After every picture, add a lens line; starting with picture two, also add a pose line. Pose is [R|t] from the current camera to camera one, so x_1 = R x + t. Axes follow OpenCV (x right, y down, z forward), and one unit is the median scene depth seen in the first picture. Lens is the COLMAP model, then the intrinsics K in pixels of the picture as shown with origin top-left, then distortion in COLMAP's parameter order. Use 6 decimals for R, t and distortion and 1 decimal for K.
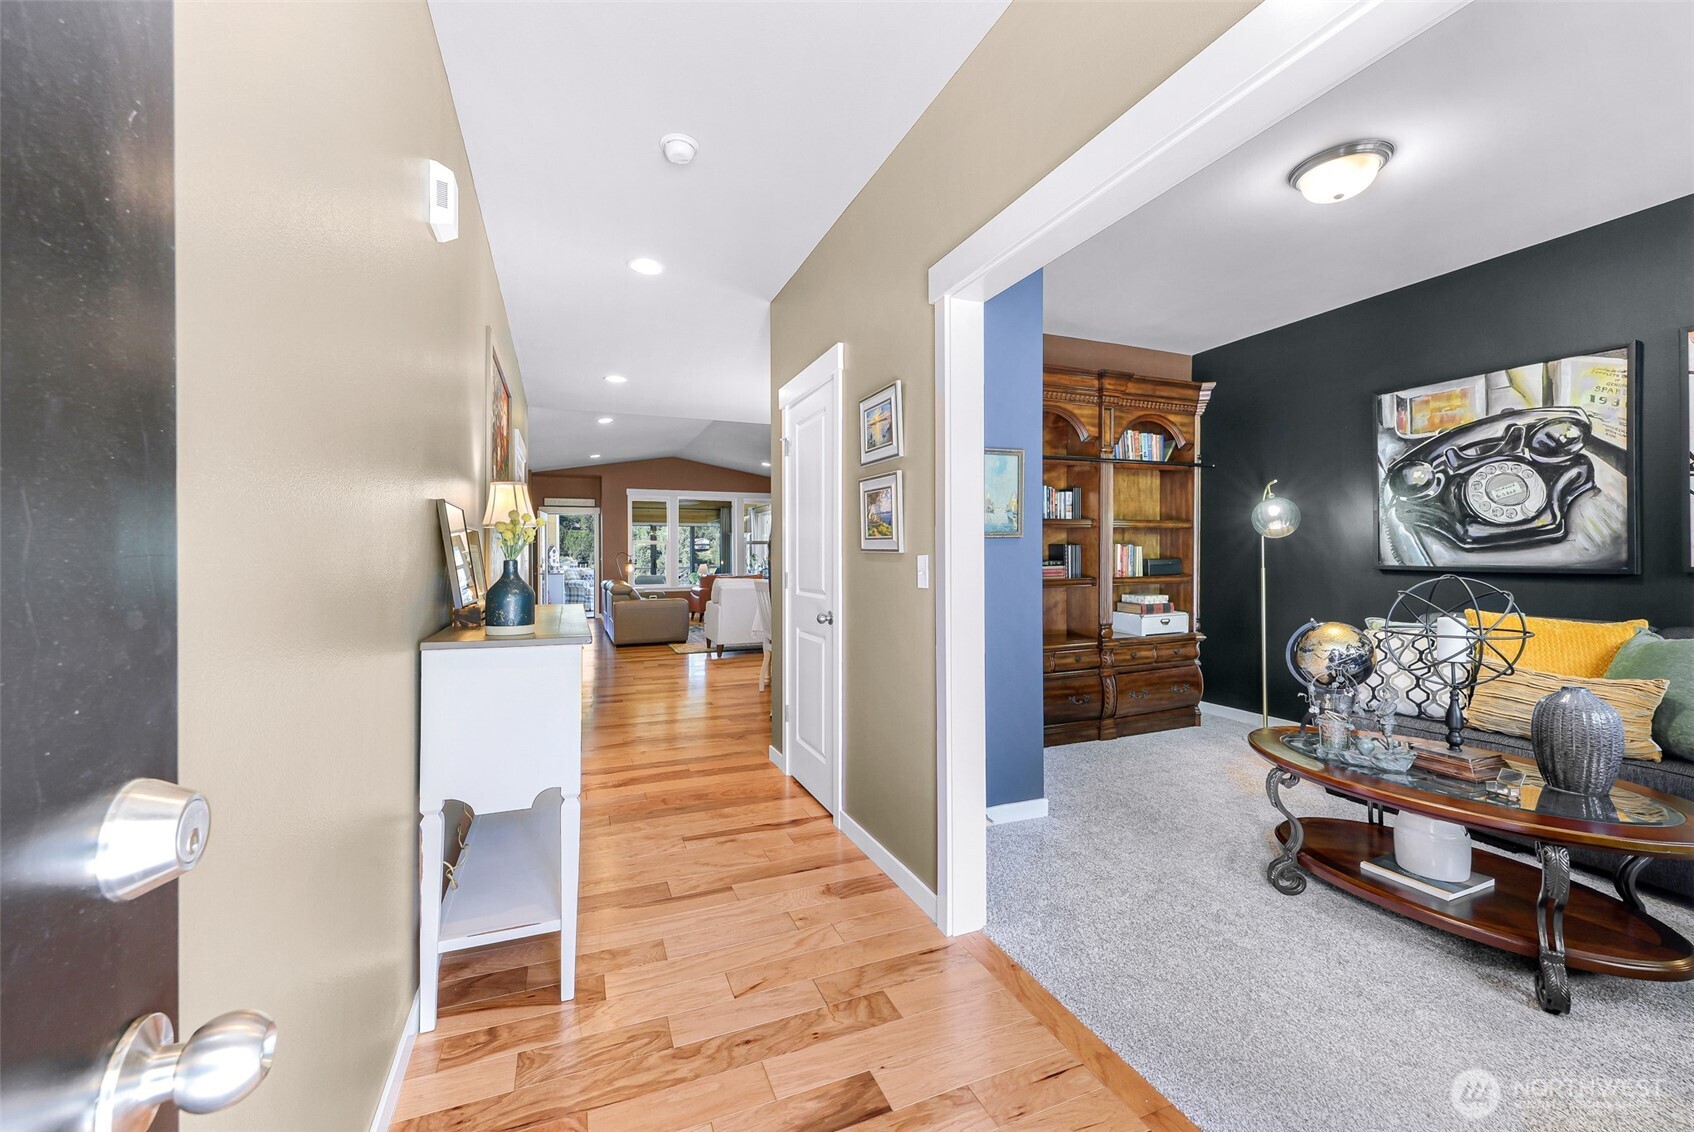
lens RADIAL K [[678.0, 0, 841.9], [0, 678.0, 557.2], [0, 0, 1]] dist [-0.000442, -0.000005]
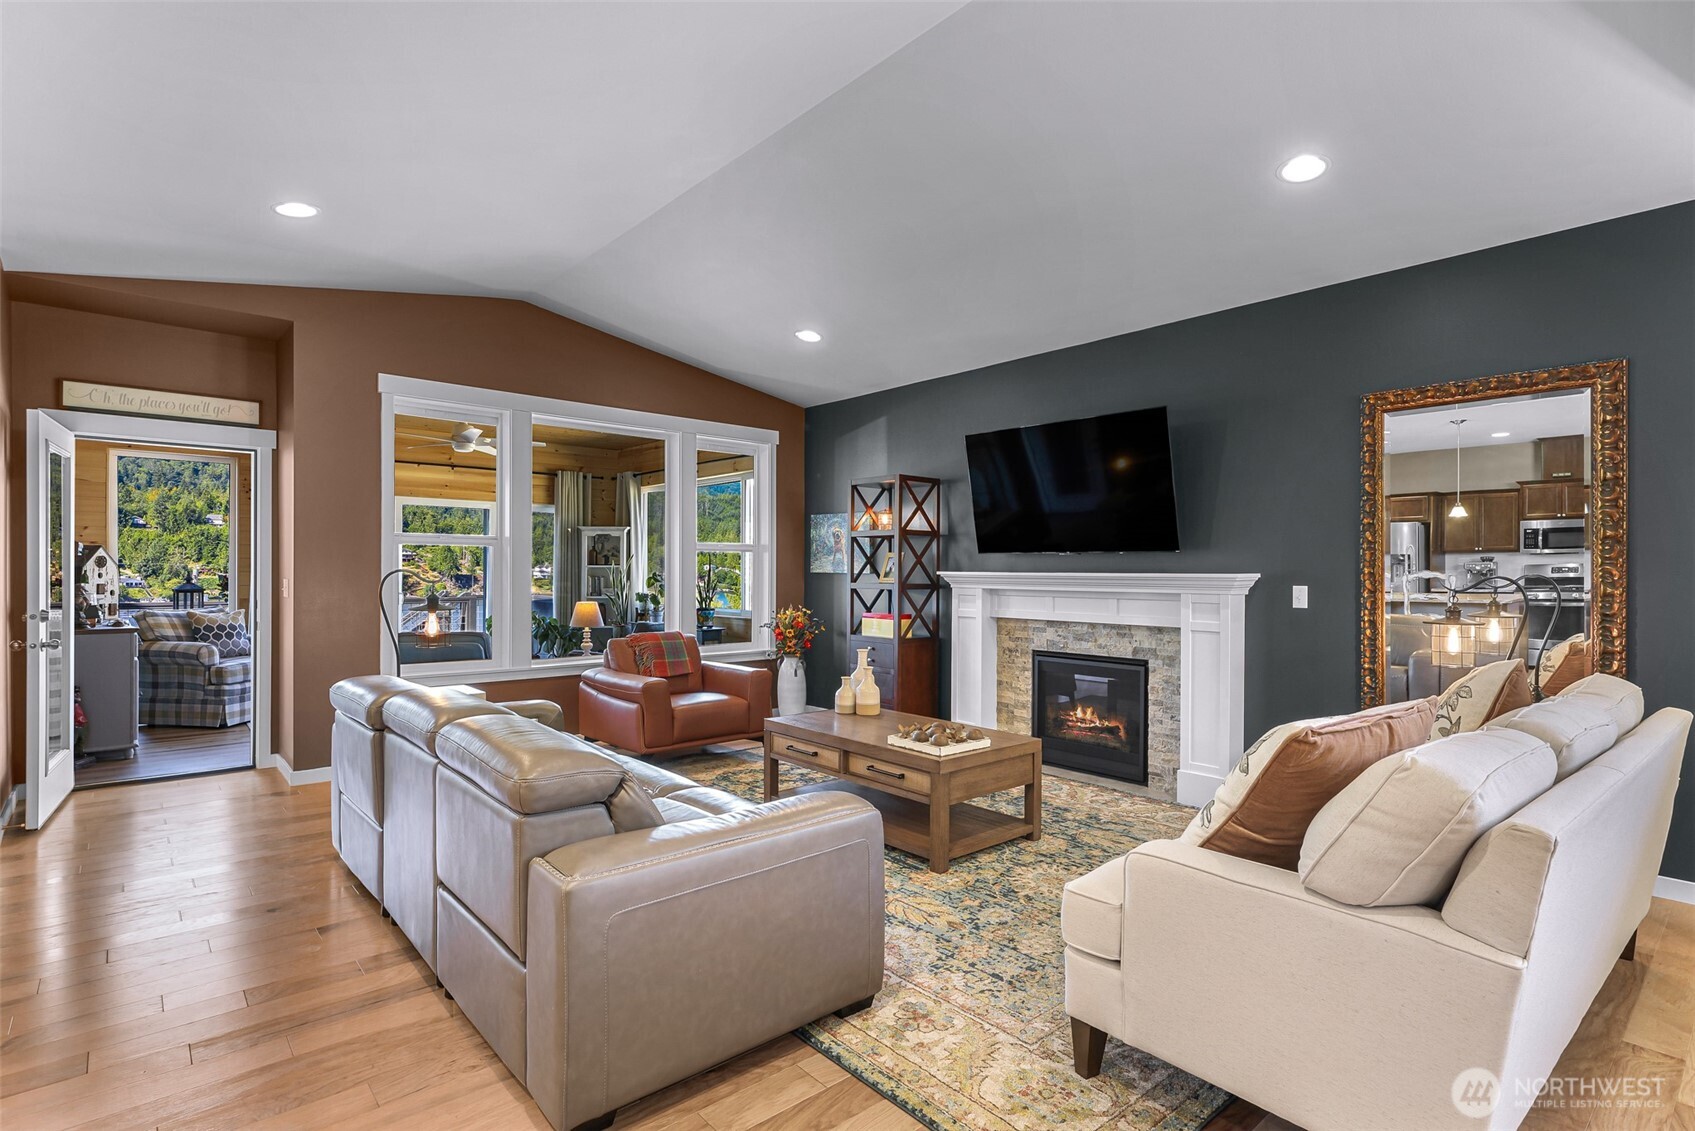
lens RADIAL K [[832.0, 0, 843.3], [0, 832.0, 572.9], [0, 0, 1]] dist [0.005077, 0.000457]
pose [[0.946780, 0.009340, 0.321747, -0.229282], [-0.008741, 0.999956, -0.003307, -0.005257], [-0.321764, 0.000319, 0.946820, 0.534563]]
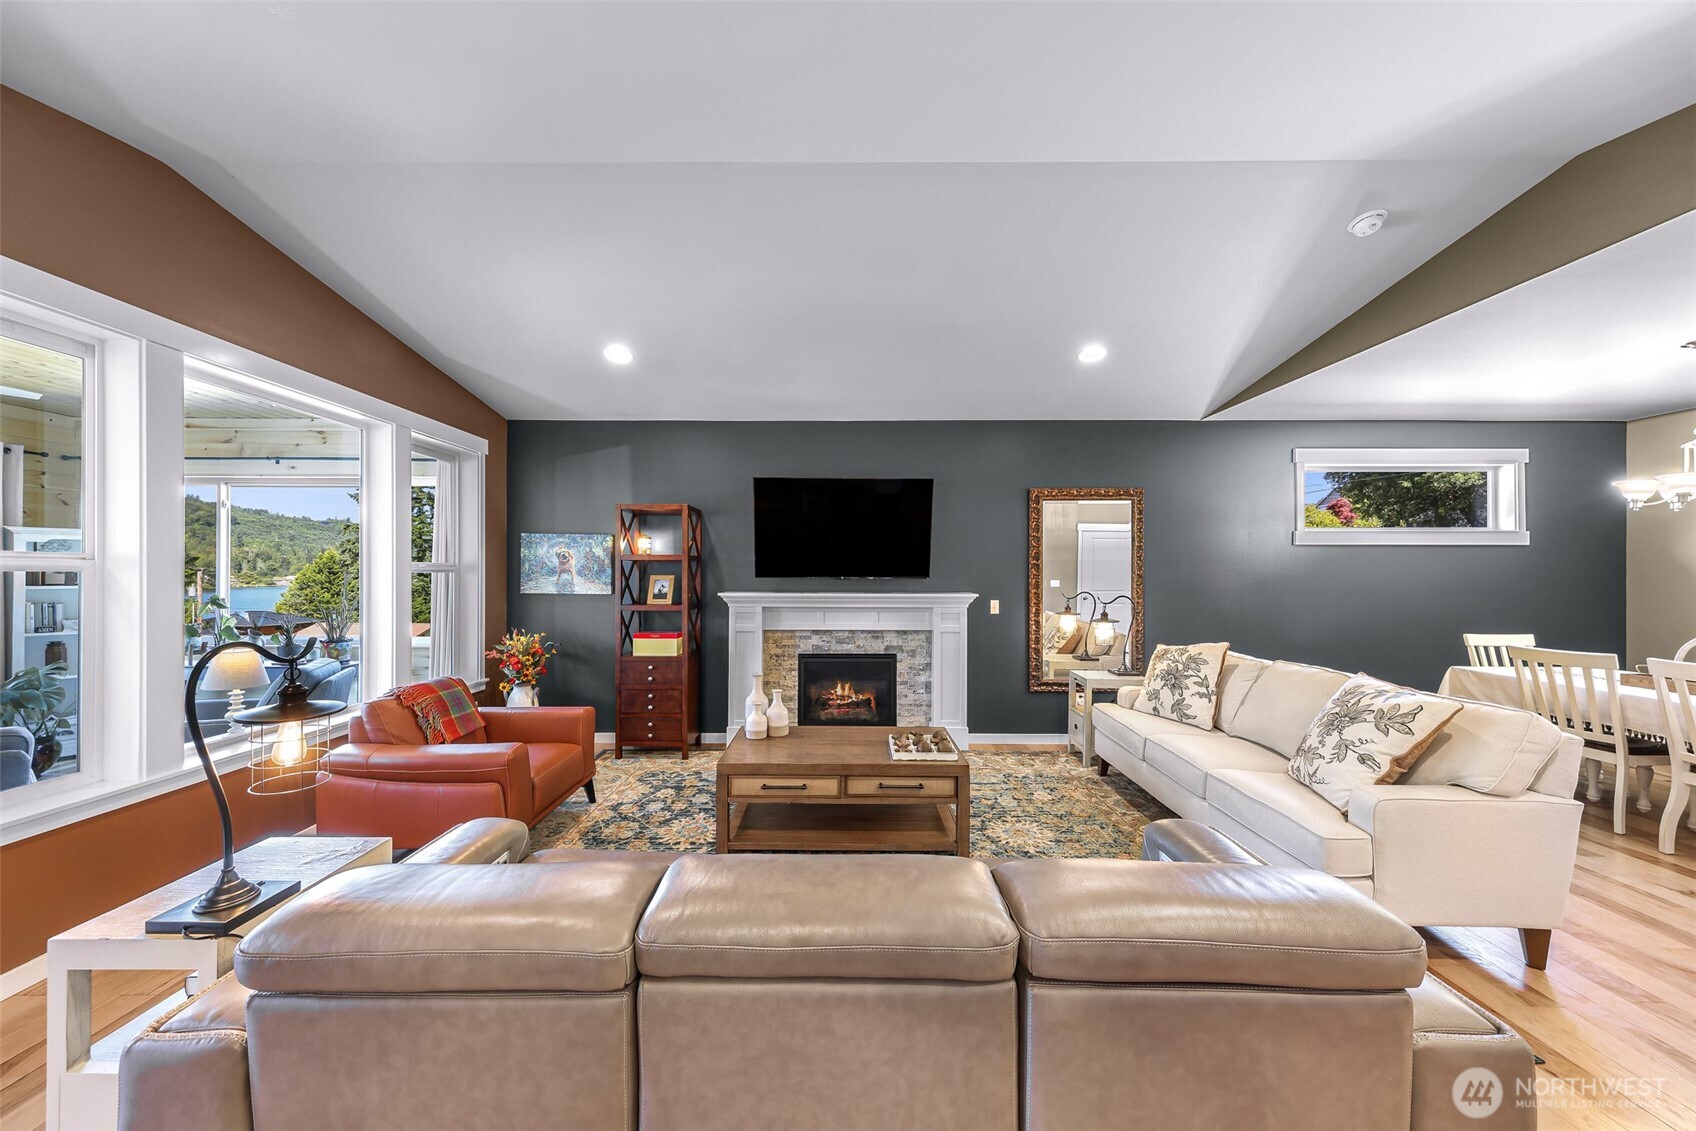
lens RADIAL K [[583.4, 0, 849.2], [0, 583.4, 568.5], [0, 0, 1]] dist [0.000560, -0.000124]
pose [[0.380297, 0.014494, 0.924751, -0.335277], [-0.000531, 0.999880, -0.015453, -0.017243], [-0.924864, 0.005386, 0.380259, 0.729660]]
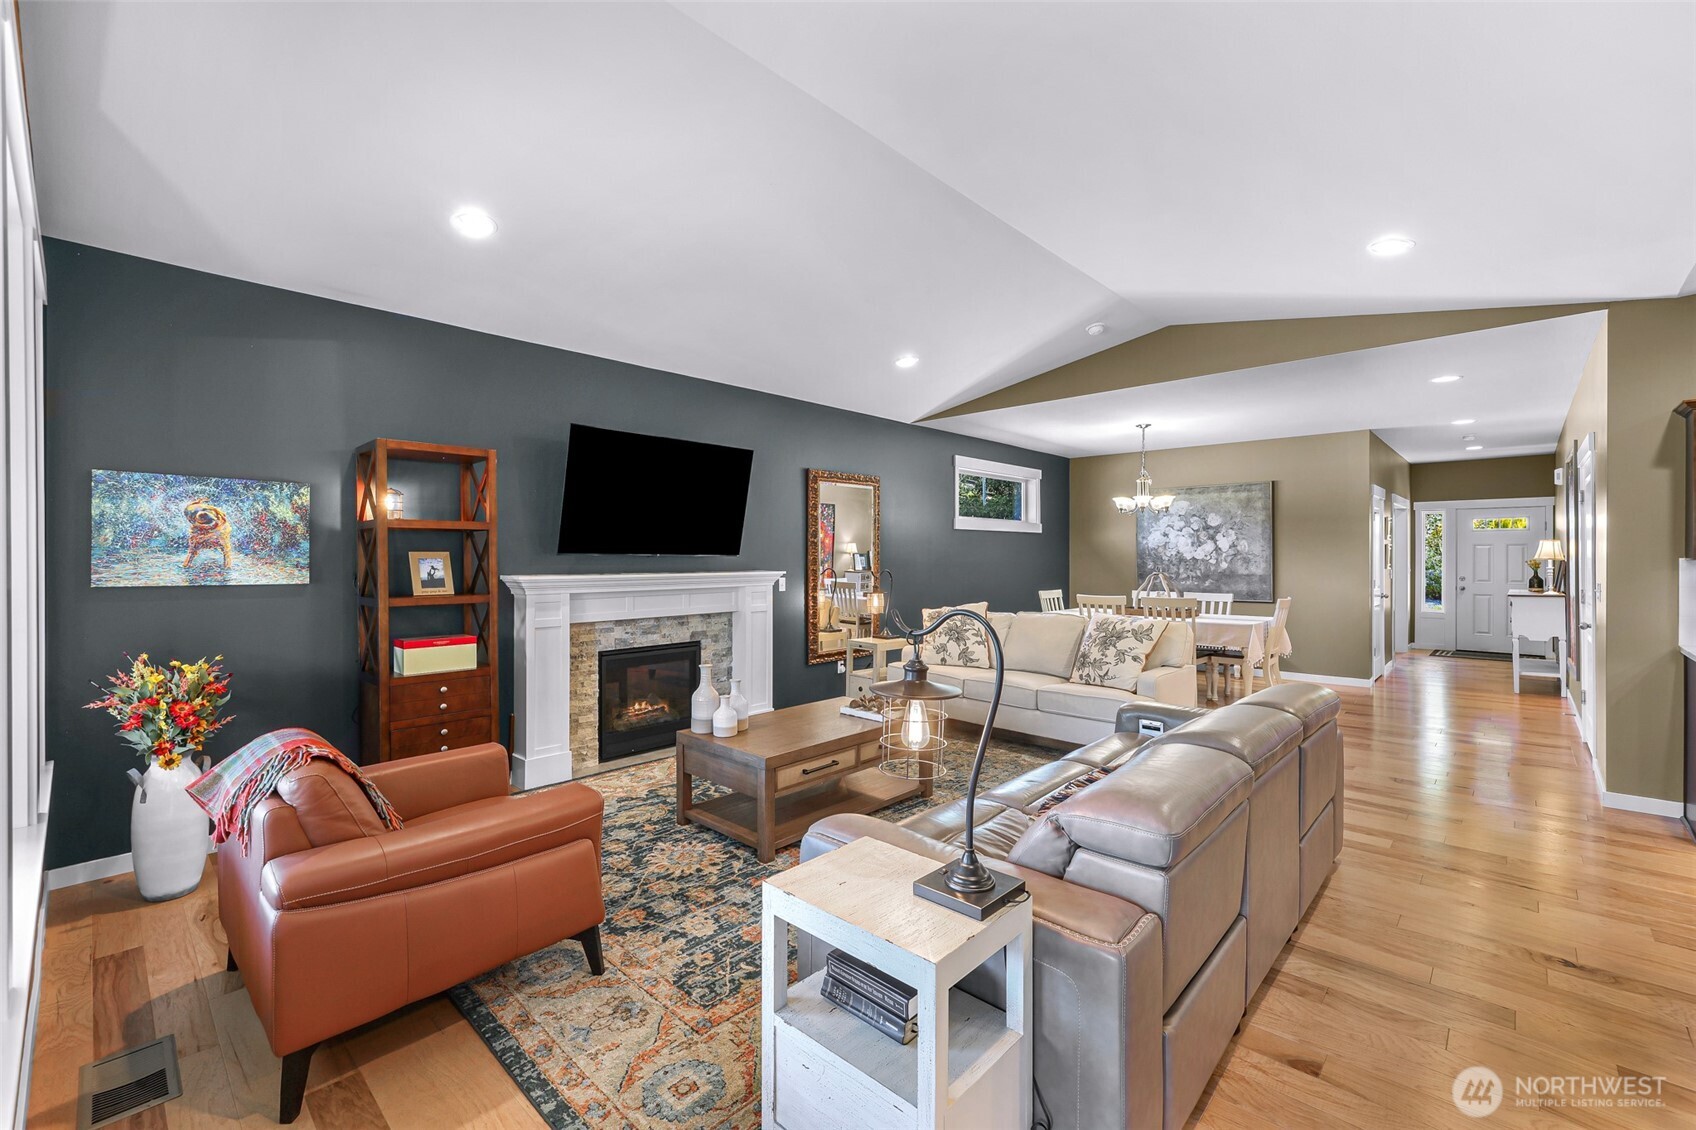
lens RADIAL K [[710.4, 0, 841.3], [0, 710.4, 559.6], [0, 0, 1]] dist [-0.000874, -0.000164]
pose [[-0.414794, 0.001408, 0.909914, -0.379975], [0.007204, 0.999973, 0.001737, -0.014766], [-0.909887, 0.007276, -0.414793, 0.937717]]
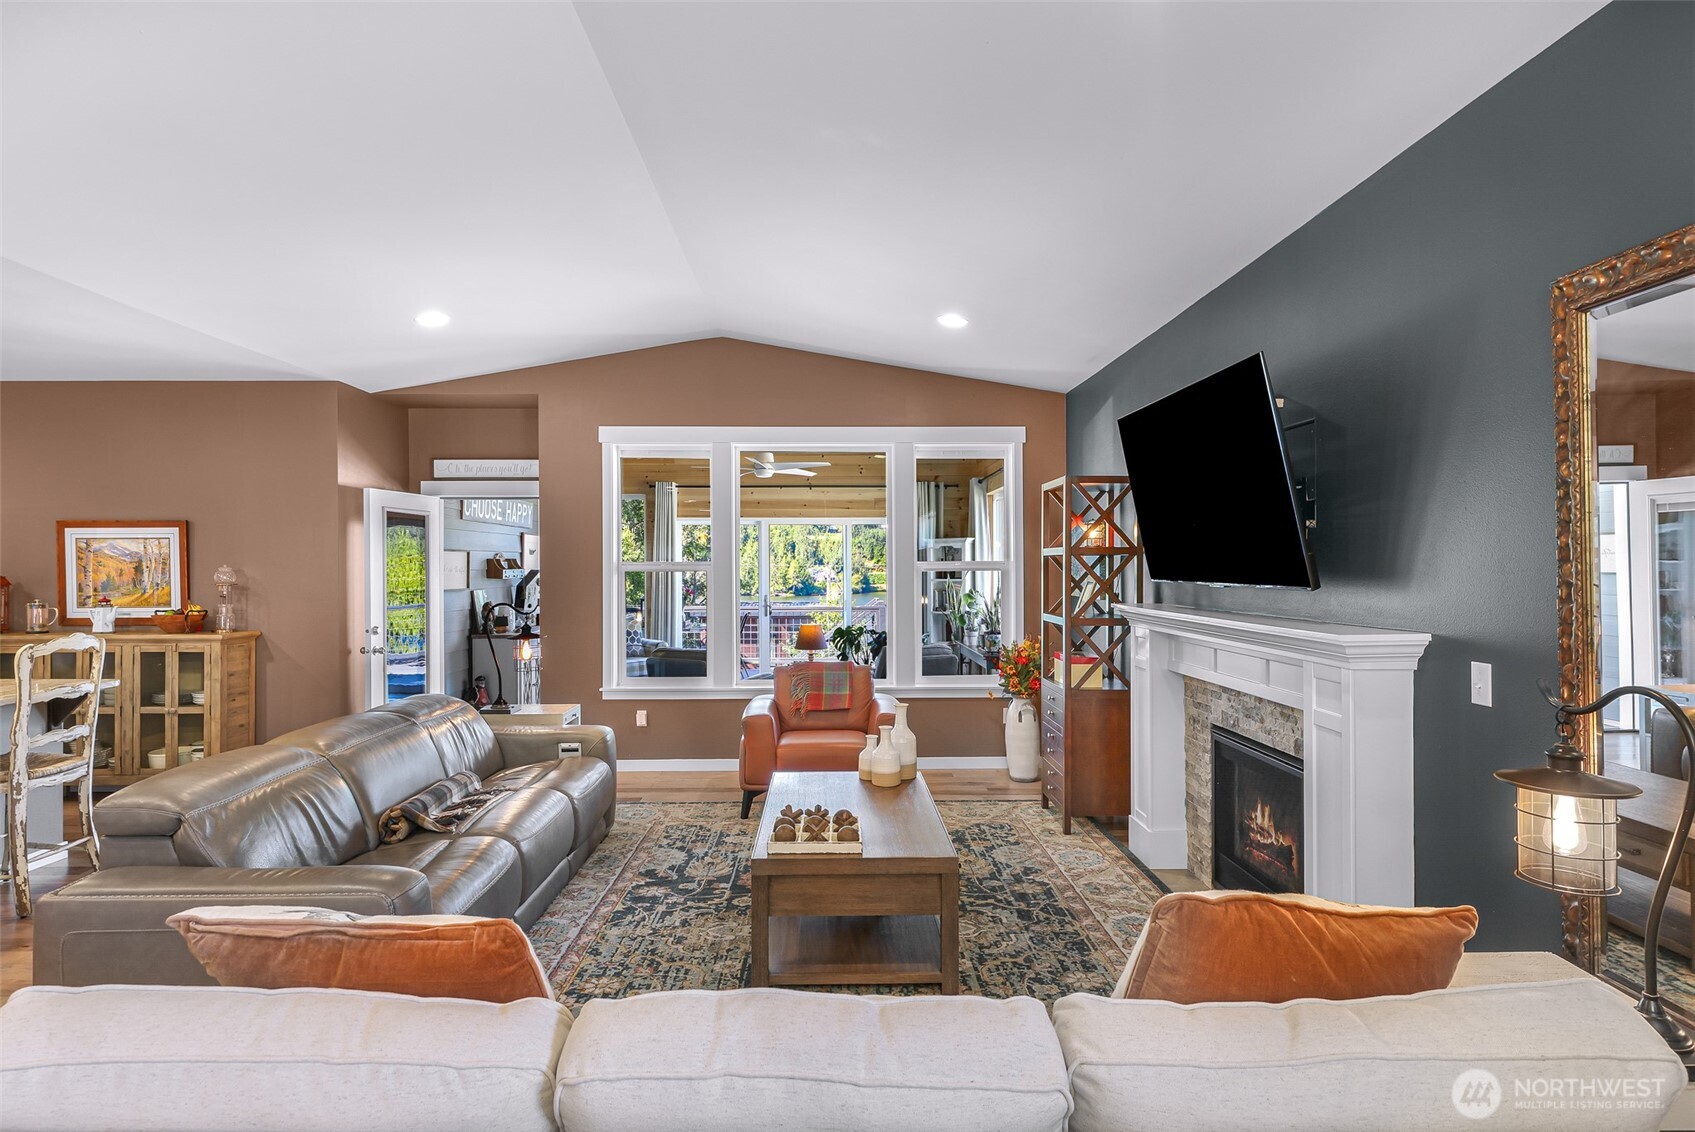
lens RADIAL K [[898.7, 0, 836.5], [0, 898.7, 566.1], [0, 0, 1]] dist [0.001241, 0.000090]
pose [[0.931160, 0.002293, -0.364604, -0.010905], [-0.002962, 0.999995, -0.001274, -0.021902], [0.364599, 0.002266, 0.931162, 0.566666]]
